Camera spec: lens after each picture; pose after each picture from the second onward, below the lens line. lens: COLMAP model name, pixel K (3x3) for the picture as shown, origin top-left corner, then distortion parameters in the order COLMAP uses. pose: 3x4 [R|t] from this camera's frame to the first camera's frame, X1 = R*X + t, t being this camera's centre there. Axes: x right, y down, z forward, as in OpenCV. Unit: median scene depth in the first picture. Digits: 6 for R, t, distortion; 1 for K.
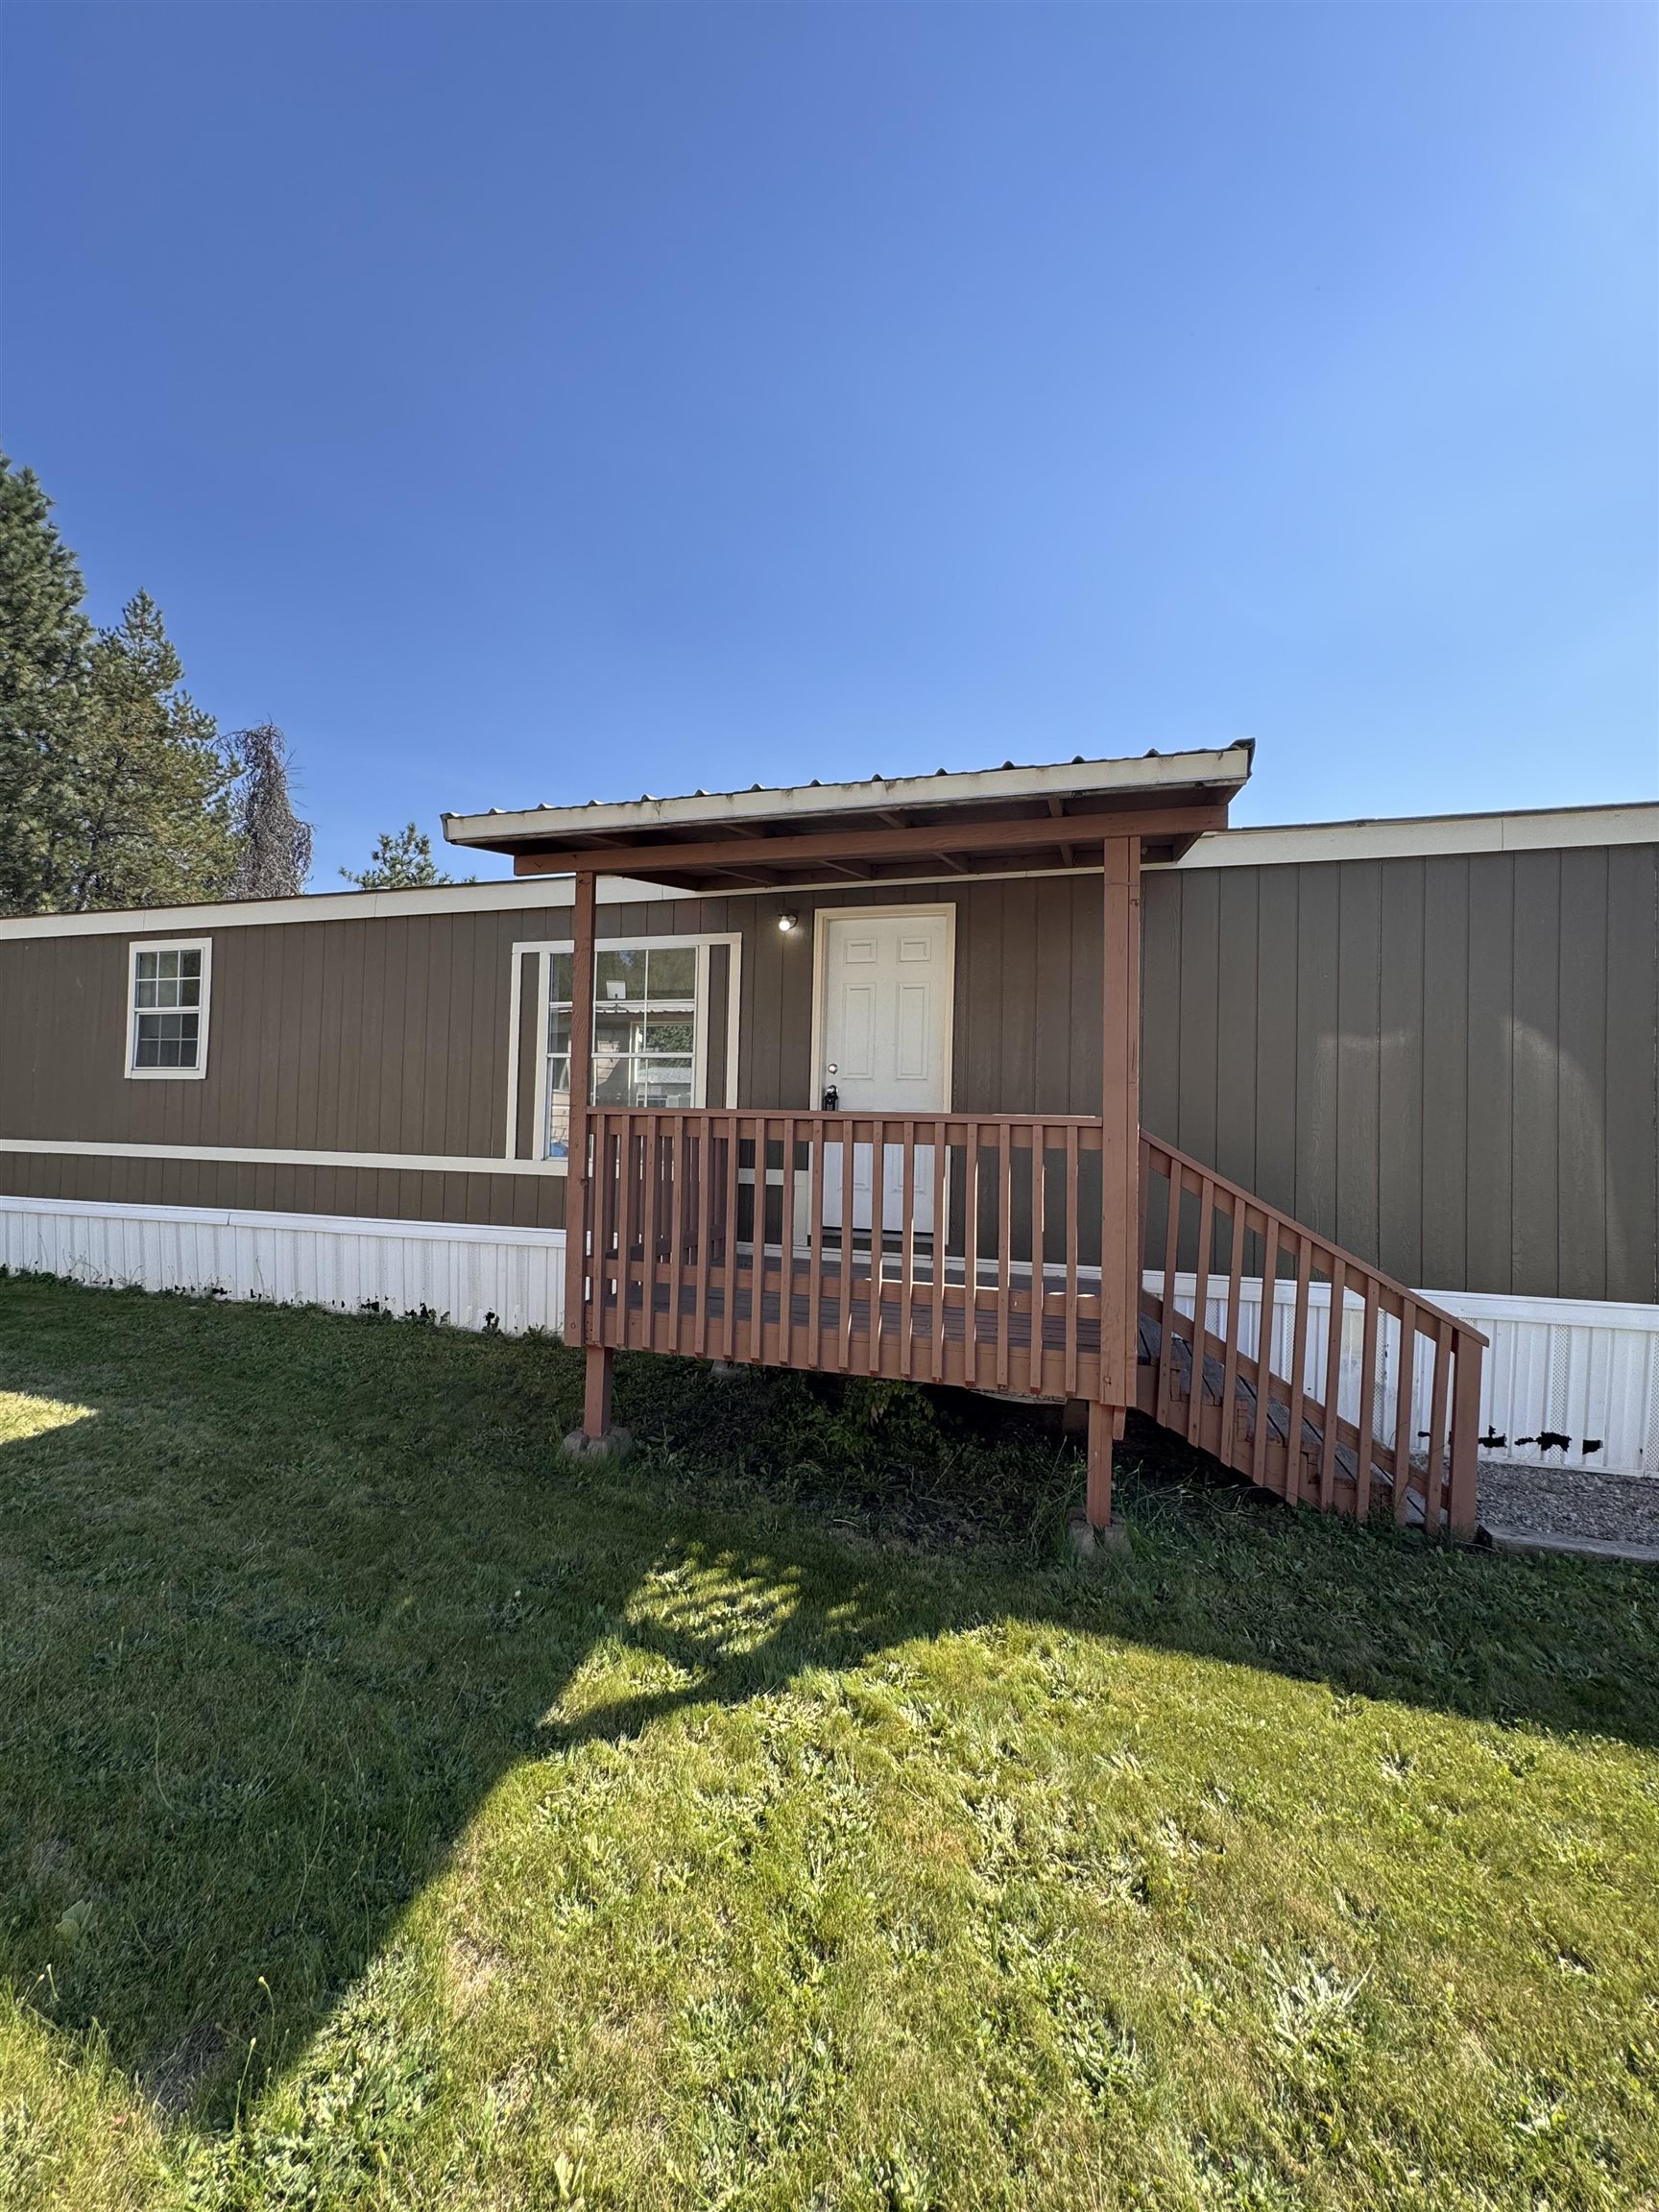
lens RADIAL K [[878.0, 0, 829.5], [0, 878.0, 1106.0], [0, 0, 1]] dist [0.001647, 0.000221]
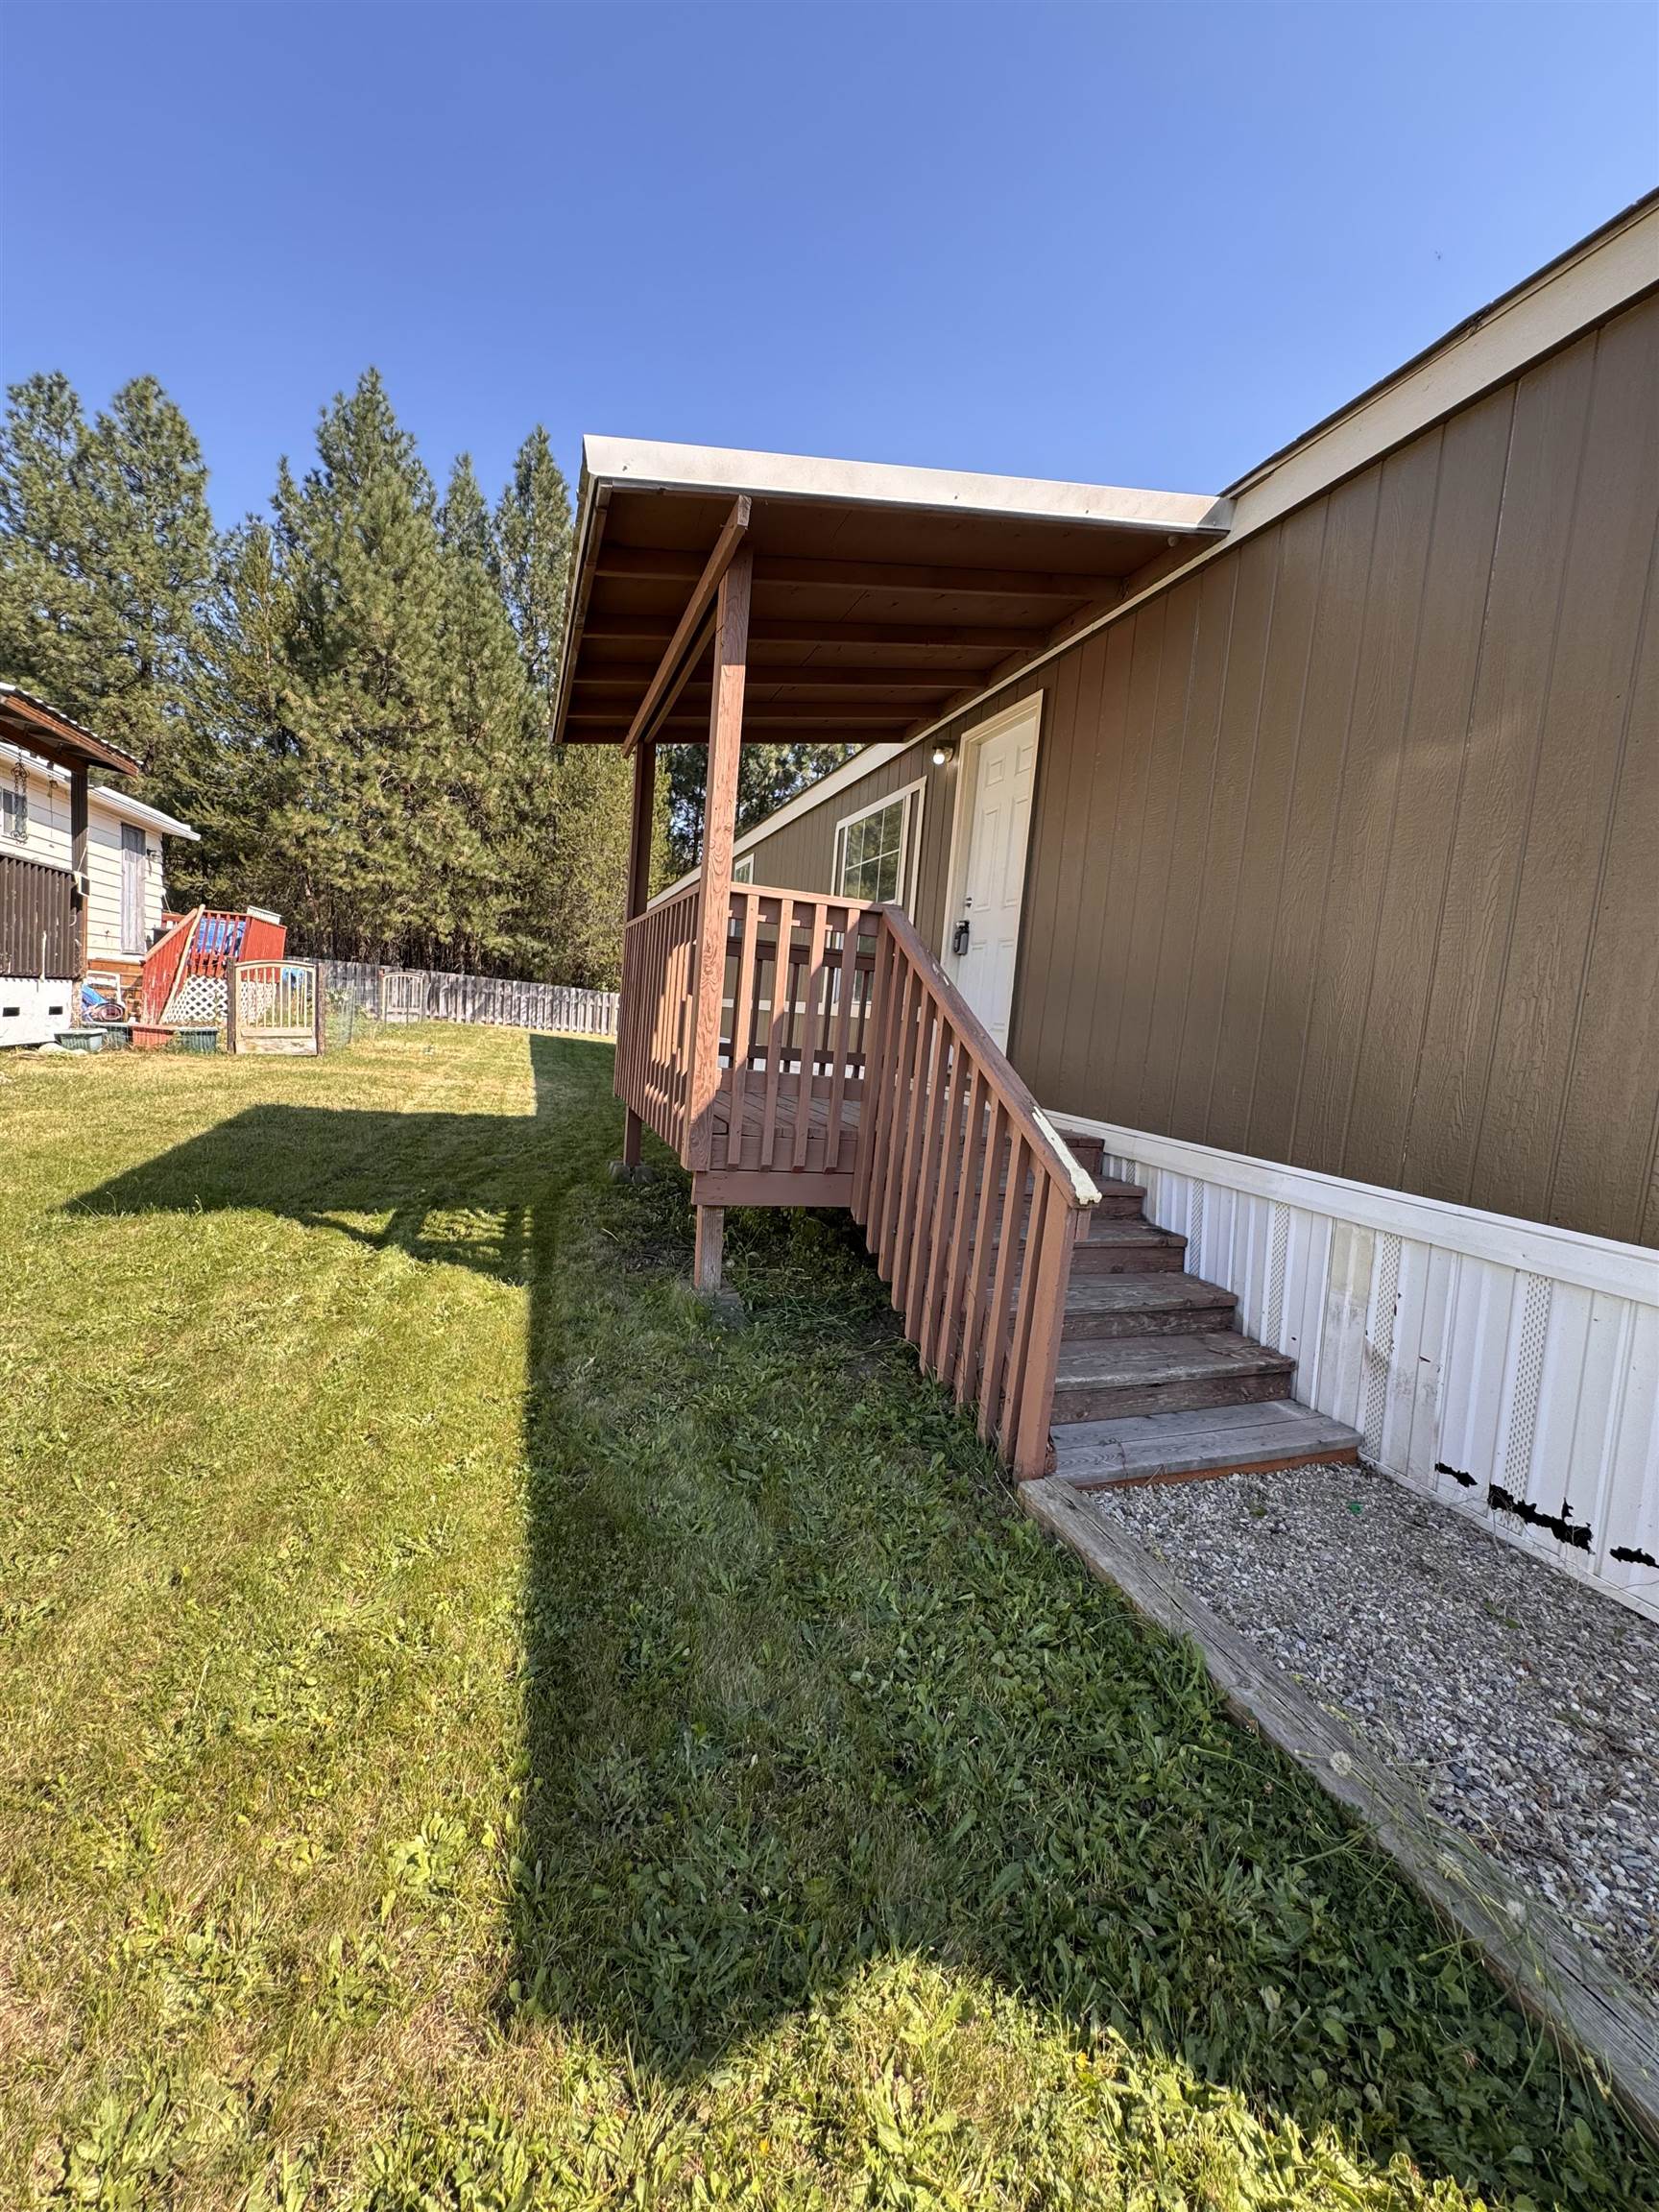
lens RADIAL K [[881.0, 0, 833.2], [0, 881.0, 1103.1], [0, 0, 1]] dist [0.002239, -0.000363]
pose [[0.591997, 0.101876, -0.799475, 0.685125], [-0.046157, 0.994636, 0.092567, 0.090738], [0.804617, -0.017898, 0.593524, 0.295659]]
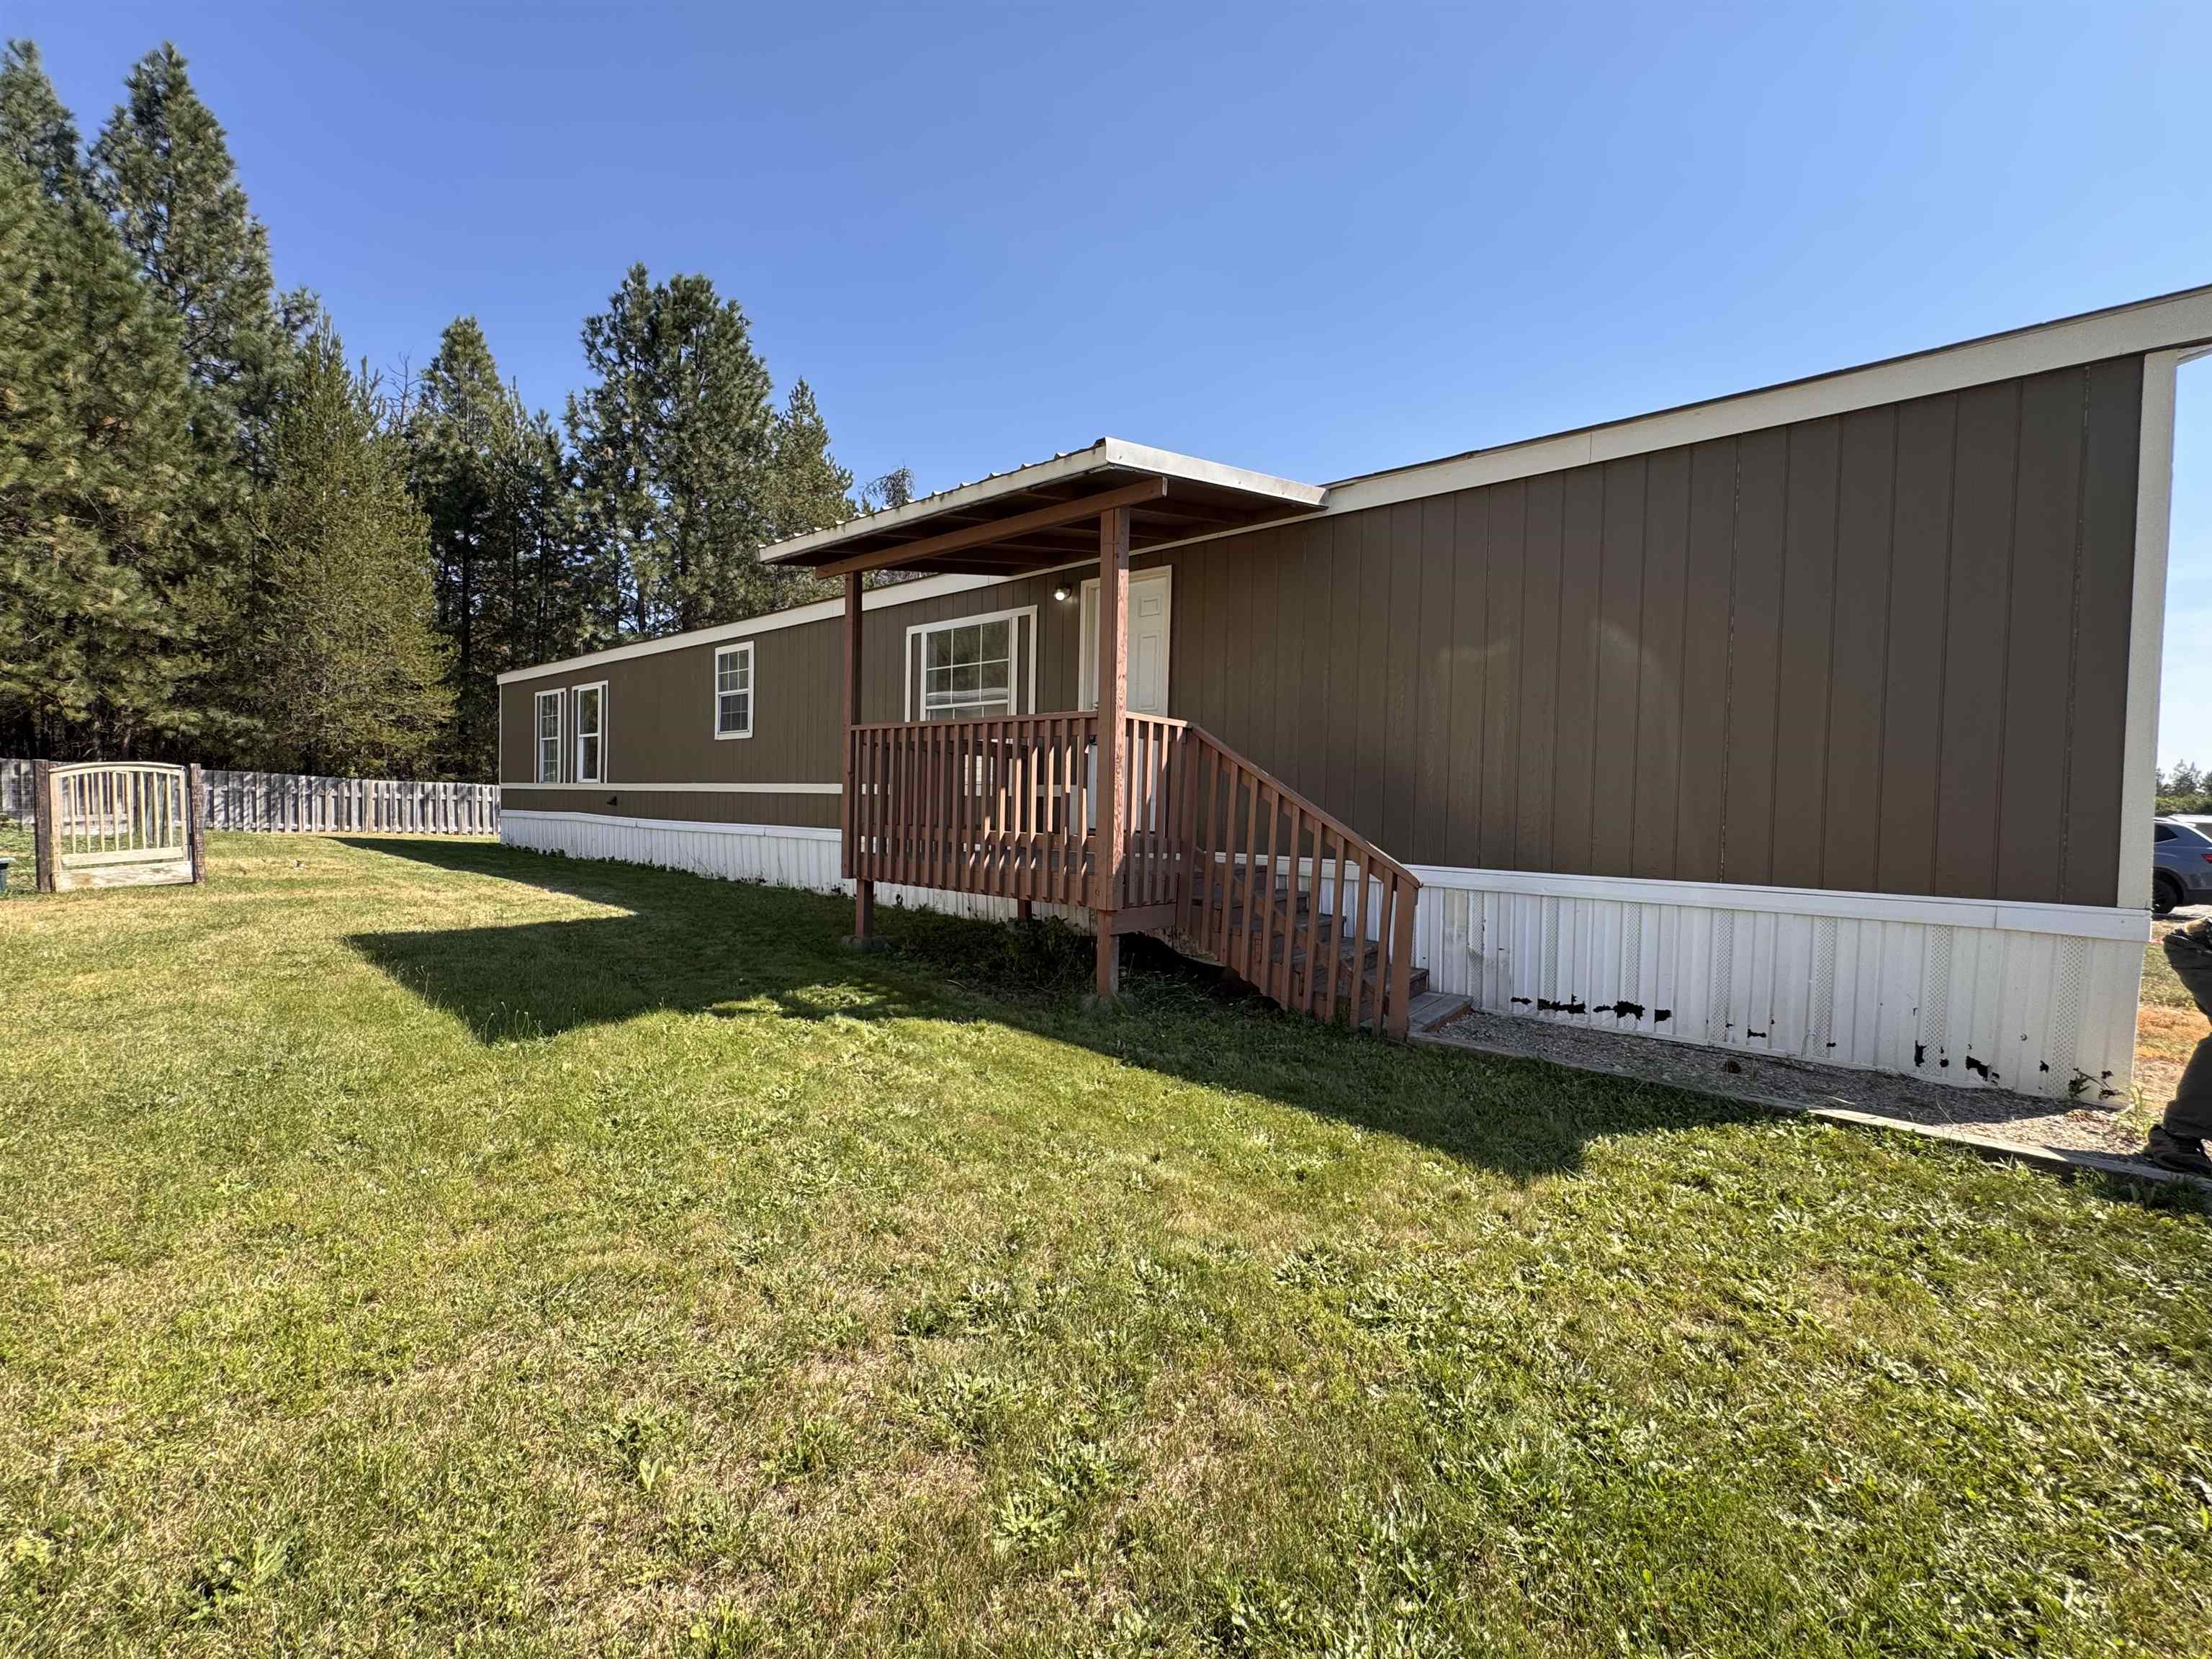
lens RADIAL K [[881.0, 0, 1106.0], [0, 881.0, 829.5], [0, 0, 1]] dist [0.002239, -0.000363]
pose [[0.925425, 0.006930, -0.378869, 0.487747], [0.009379, 0.999108, 0.041183, 0.082718], [0.378816, -0.041666, 0.924534, -0.184528]]
